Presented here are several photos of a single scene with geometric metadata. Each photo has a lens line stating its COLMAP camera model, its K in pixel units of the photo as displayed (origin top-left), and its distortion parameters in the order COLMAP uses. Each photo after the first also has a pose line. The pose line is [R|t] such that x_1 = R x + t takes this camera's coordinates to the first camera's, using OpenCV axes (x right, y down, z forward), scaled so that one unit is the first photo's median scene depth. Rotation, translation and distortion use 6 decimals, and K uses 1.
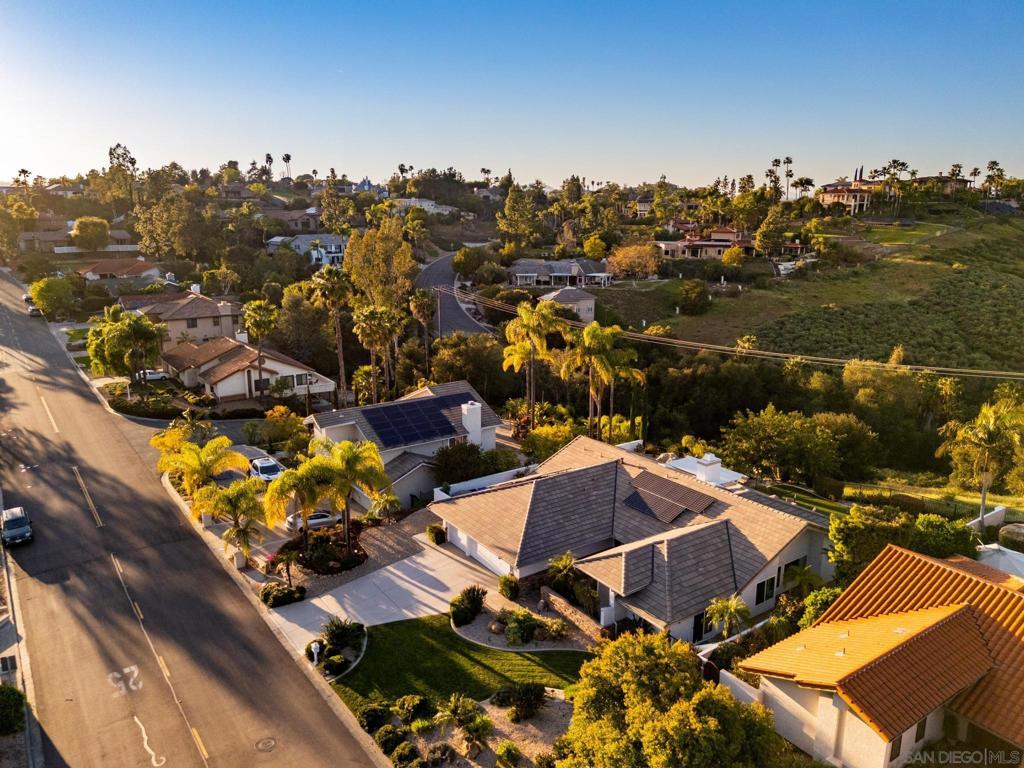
lens RADIAL K [[745.6, 0, 512.0], [0, 745.6, 384.0], [0, 0, 1]] dist [0.073783, -0.077065]
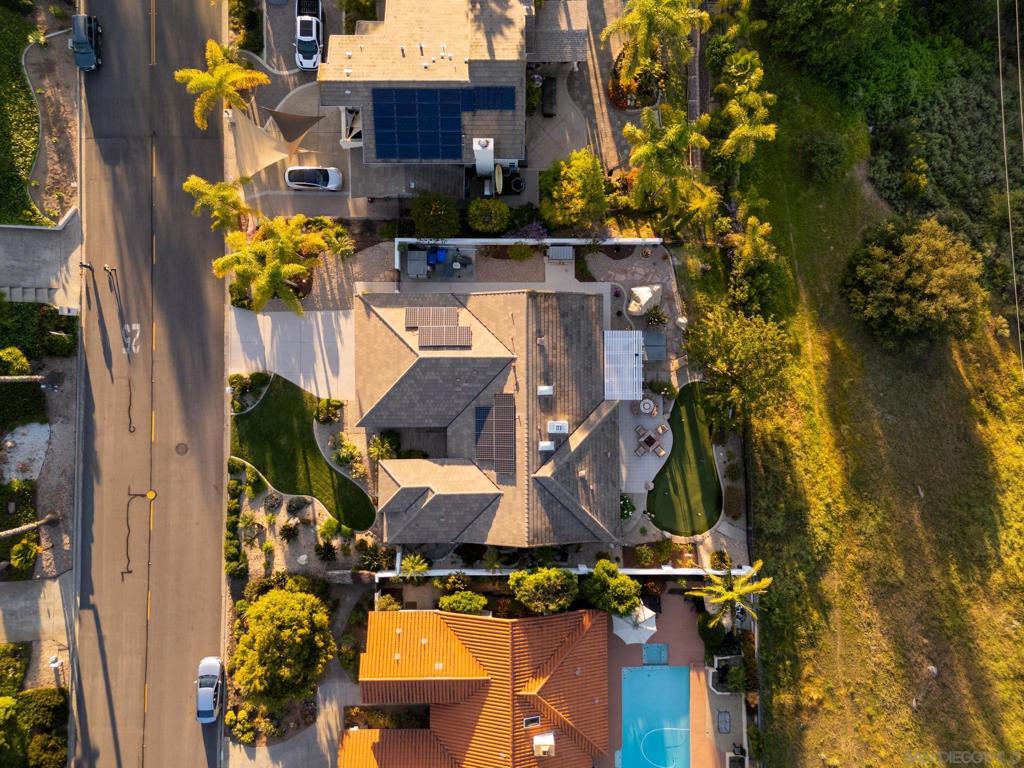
lens RADIAL K [[745.6, 0, 512.0], [0, 745.6, 384.0], [0, 0, 1]] dist [0.073783, -0.077065]
pose [[0.819186, 0.573527, -0.000011, 0.189525], [-0.133951, 0.191345, 0.972340, -1.105533], [0.557665, -0.796526, 0.233572, 0.855399]]
